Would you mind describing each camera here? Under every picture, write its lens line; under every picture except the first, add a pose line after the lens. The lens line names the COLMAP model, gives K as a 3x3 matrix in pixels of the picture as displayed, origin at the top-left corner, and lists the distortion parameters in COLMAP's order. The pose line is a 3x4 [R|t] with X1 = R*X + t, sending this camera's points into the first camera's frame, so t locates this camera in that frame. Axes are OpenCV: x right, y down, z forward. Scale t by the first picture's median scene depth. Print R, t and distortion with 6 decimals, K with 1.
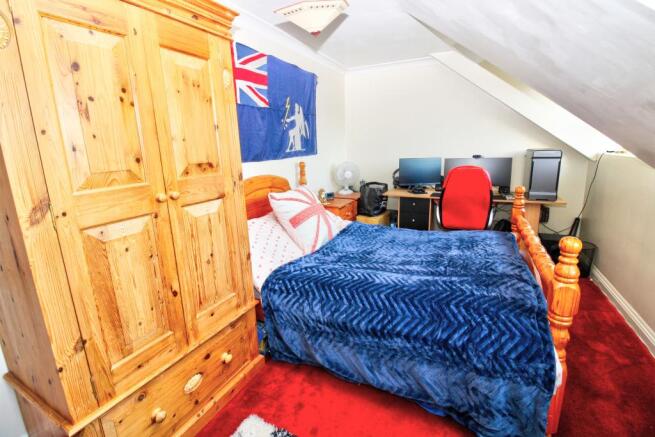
lens RADIAL K [[306.9, 0, 327.2], [0, 306.9, 203.6], [0, 0, 1]] dist [-0.001645, -0.000885]
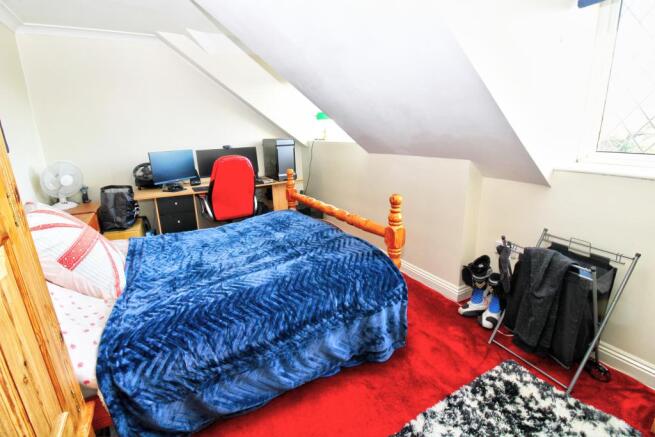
lens RADIAL K [[306.9, 0, 327.2], [0, 306.9, 203.6], [0, 0, 1]] dist [-0.001645, -0.000885]
pose [[0.549602, -0.183249, 0.815081, -0.355724], [0.168012, 0.979958, 0.107029, -0.035532], [-0.818358, 0.078120, 0.569375, 0.260732]]
